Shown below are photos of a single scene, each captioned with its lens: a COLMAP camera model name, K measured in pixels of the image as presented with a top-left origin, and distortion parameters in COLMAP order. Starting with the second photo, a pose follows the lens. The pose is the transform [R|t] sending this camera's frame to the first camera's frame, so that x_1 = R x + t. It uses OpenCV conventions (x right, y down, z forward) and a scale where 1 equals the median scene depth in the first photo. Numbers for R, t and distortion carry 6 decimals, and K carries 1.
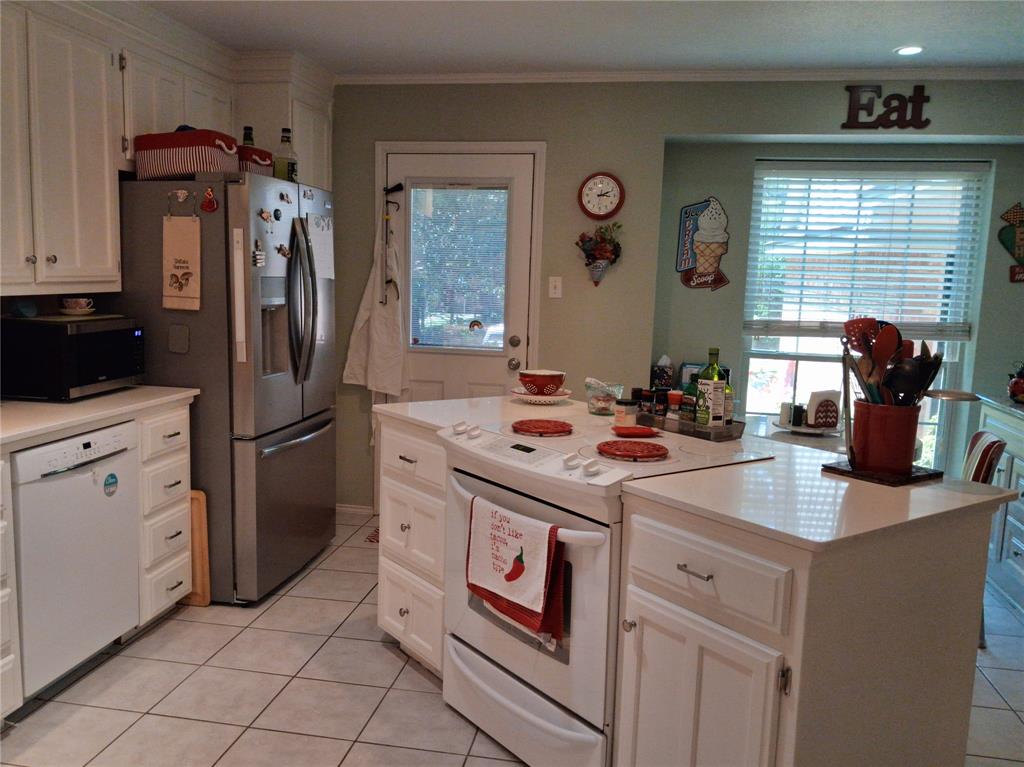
lens RADIAL K [[868.6, 0, 489.6], [0, 868.6, 398.3], [0, 0, 1]] dist [0.106235, -0.203938]
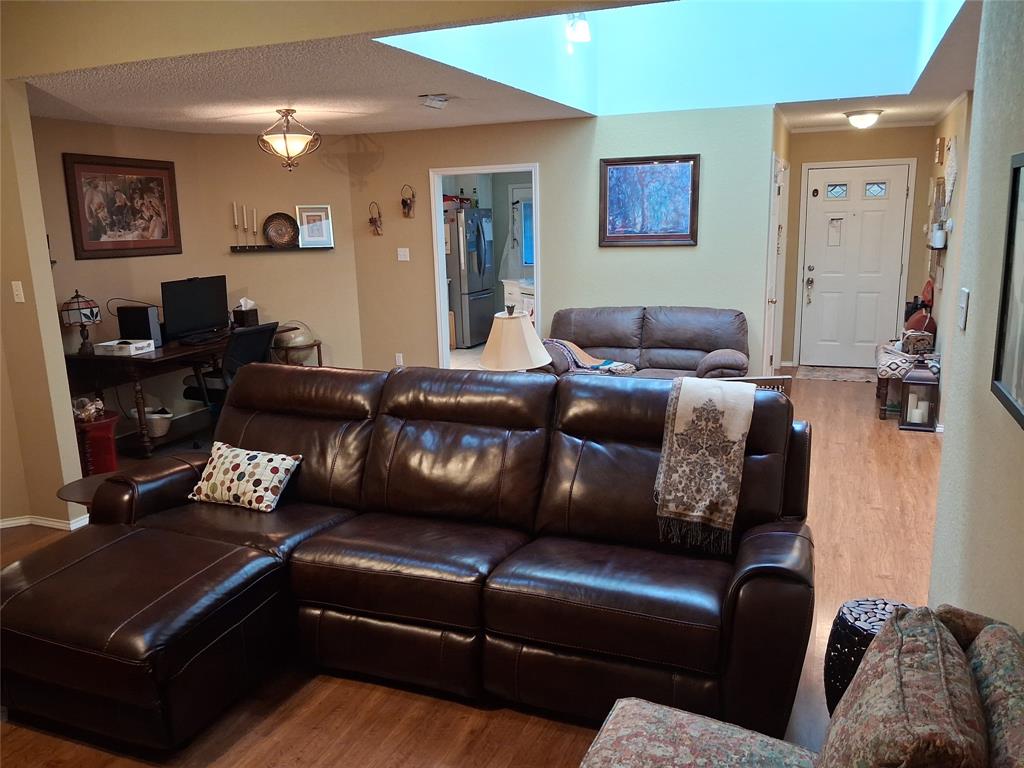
lens RADIAL K [[804.9, 0, 512.3], [0, 804.9, 401.0], [0, 0, 1]] dist [0.180706, -0.451137]
pose [[0.981632, -0.008961, -0.190575, 0.451322], [0.024487, 0.996552, 0.079273, 0.207117], [0.189207, -0.082483, 0.978467, -1.892462]]
